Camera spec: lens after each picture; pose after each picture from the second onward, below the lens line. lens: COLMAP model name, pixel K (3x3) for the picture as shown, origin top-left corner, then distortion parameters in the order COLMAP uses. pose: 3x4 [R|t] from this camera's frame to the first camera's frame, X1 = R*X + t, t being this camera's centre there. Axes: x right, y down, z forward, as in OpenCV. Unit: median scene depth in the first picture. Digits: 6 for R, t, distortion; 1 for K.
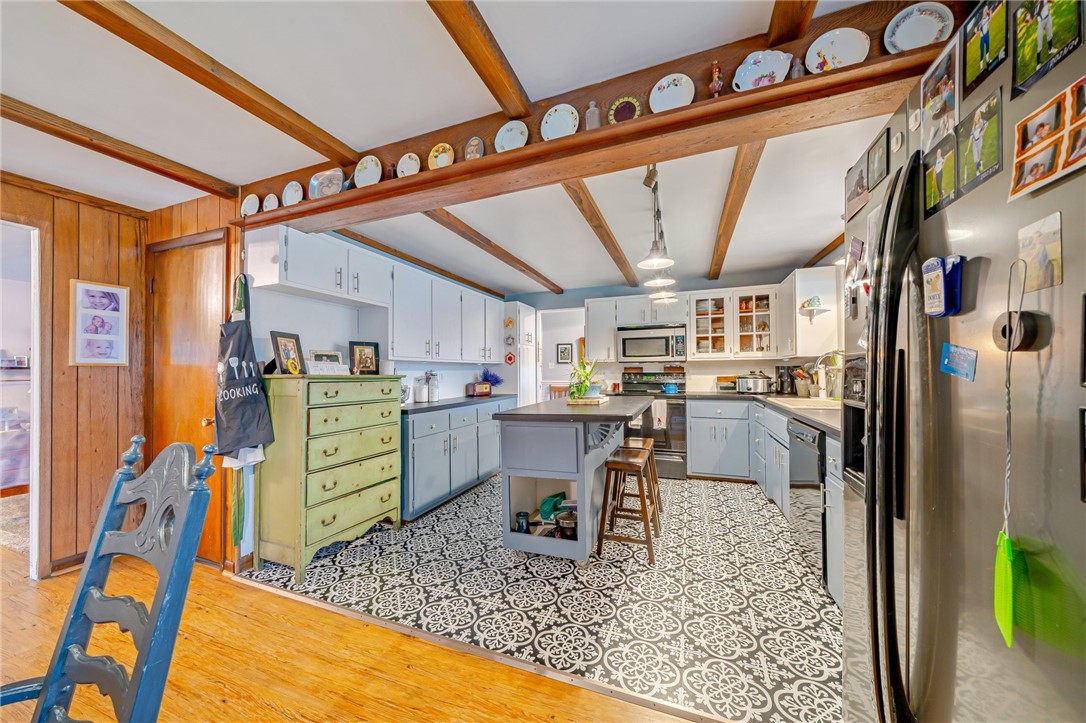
lens RADIAL K [[376.3, 0, 534.6], [0, 376.3, 368.3], [0, 0, 1]] dist [-0.004110, 0.000236]
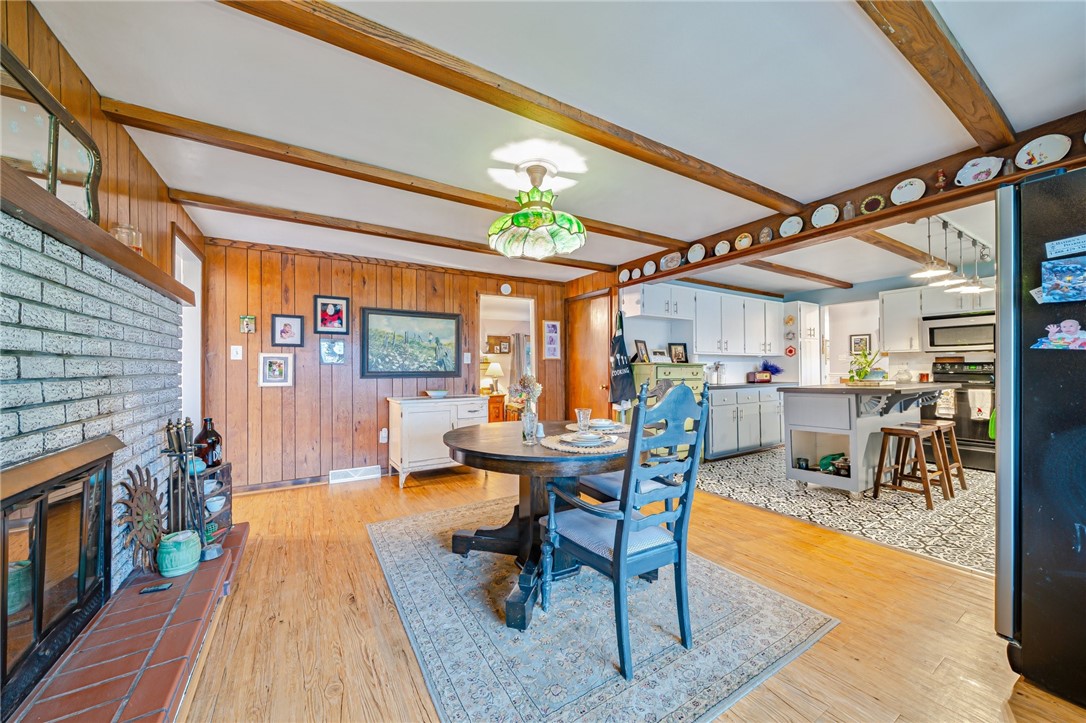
lens RADIAL K [[363.8, 0, 525.9], [0, 363.8, 362.2], [0, 0, 1]] dist [-0.001400, -0.000491]
pose [[0.769152, -0.007479, -0.639022, 0.034751], [0.004277, 0.999969, -0.006556, 0.017739], [0.639052, 0.002310, 0.769160, -0.577788]]
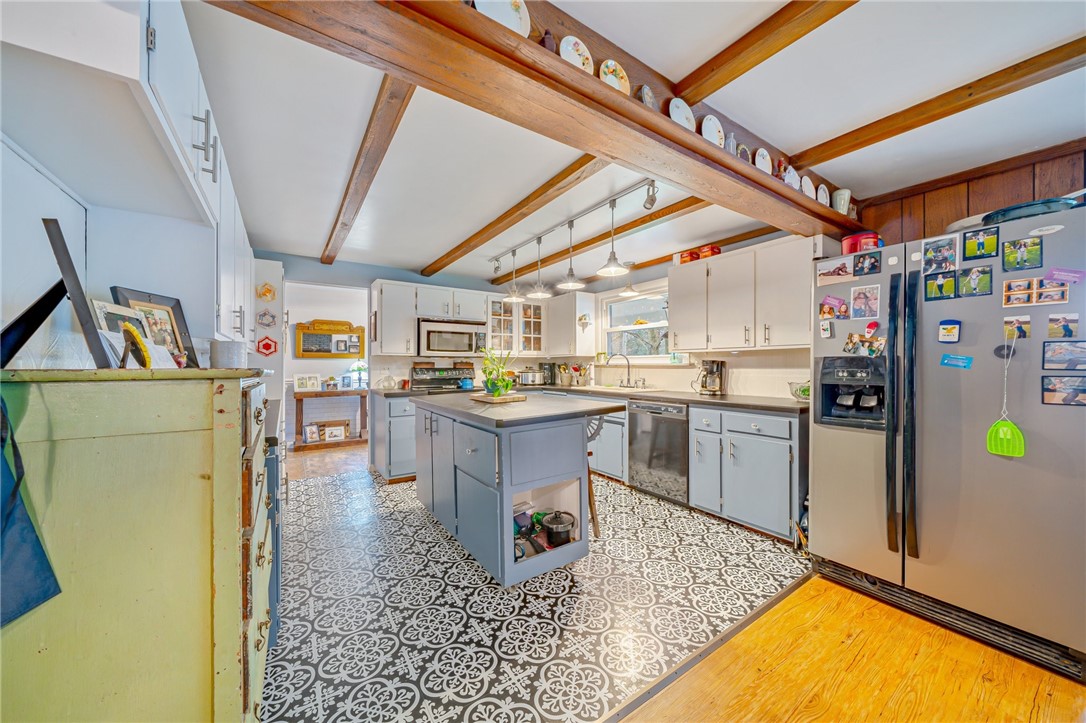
lens RADIAL K [[376.3, 0, 539.2], [0, 376.3, 365.9], [0, 0, 1]] dist [-0.004110, 0.000236]
pose [[0.569699, 0.006994, 0.821824, -0.530857], [-0.009071, 0.999956, -0.002222, 0.009552], [-0.821803, -0.006189, 0.569738, 0.376252]]
